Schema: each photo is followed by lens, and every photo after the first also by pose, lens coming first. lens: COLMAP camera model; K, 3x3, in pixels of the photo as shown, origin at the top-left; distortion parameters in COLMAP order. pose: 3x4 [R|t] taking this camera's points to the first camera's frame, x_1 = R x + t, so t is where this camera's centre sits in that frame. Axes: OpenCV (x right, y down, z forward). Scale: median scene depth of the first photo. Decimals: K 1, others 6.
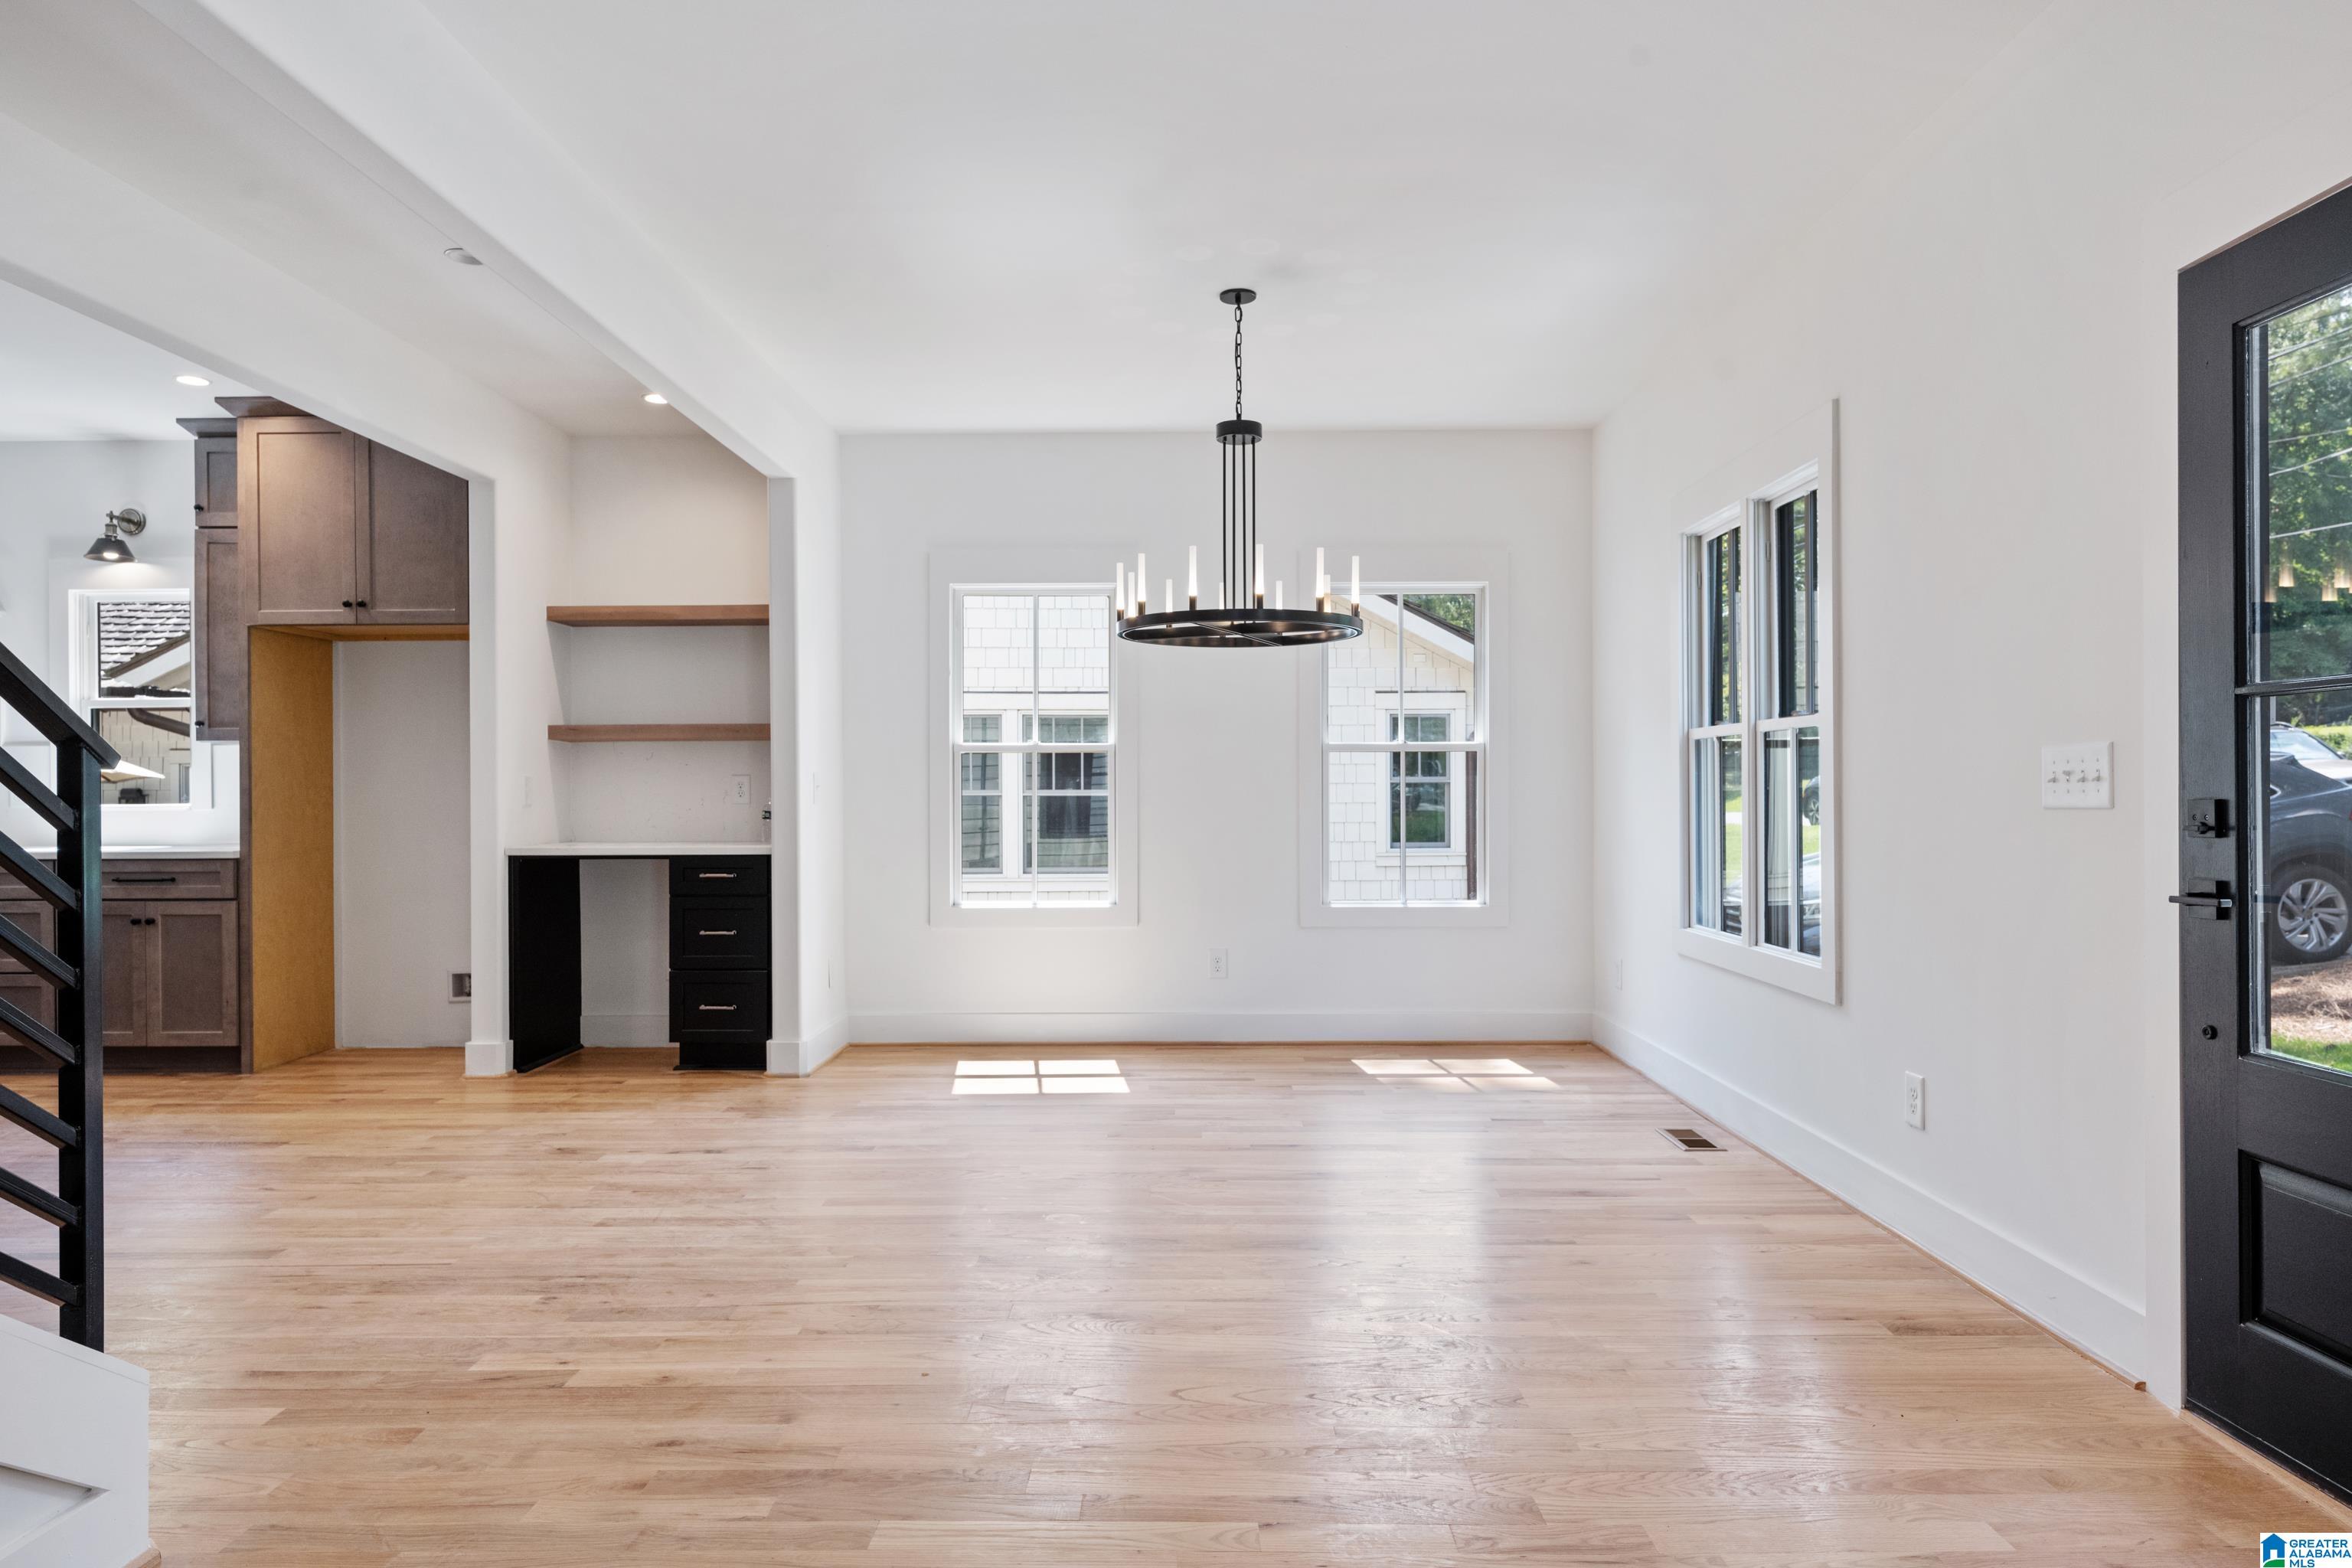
lens RADIAL K [[1411.6, 0, 1179.3], [0, 1411.6, 792.3], [0, 0, 1]] dist [-0.002136, 0.000245]
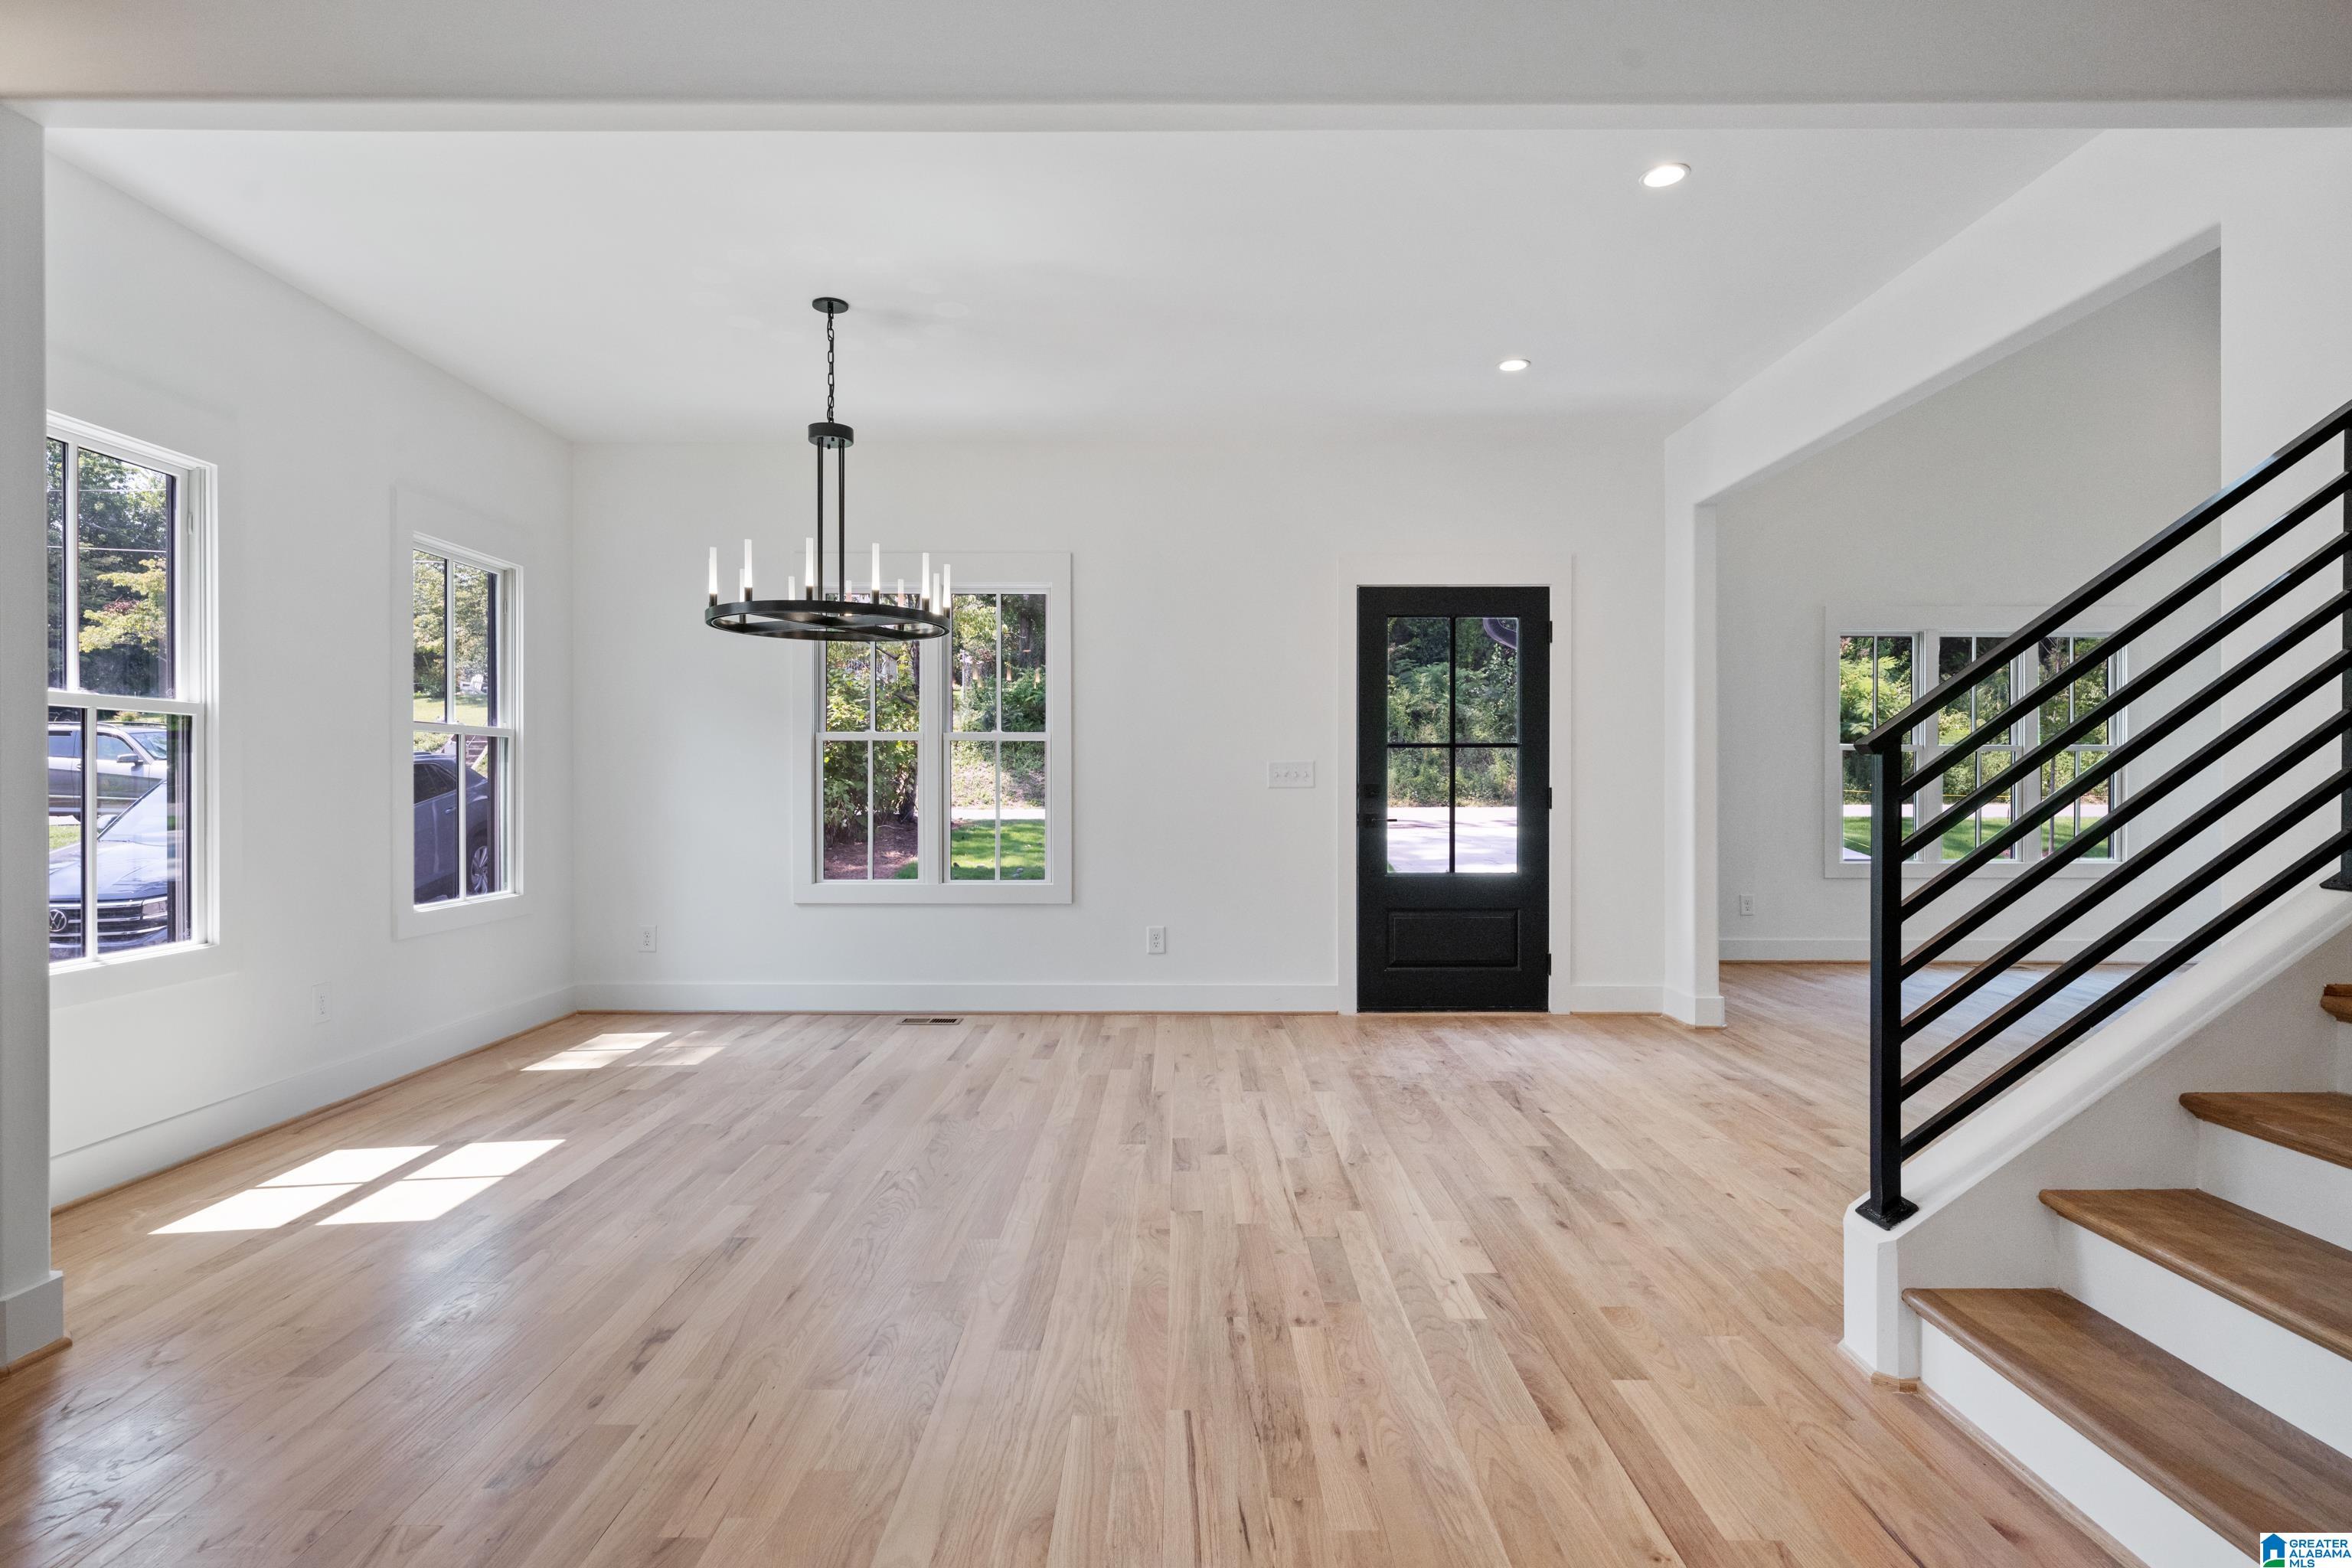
lens RADIAL K [[1187.7, 0, 1180.2], [0, 1187.7, 782.5], [0, 0, 1]] dist [-0.001620, -0.002683]
pose [[-0.009555, 0.003931, 0.999947, -1.170807], [-0.002957, 0.999988, -0.003959, 0.009234], [-0.999950, -0.002994, -0.009544, 1.040404]]
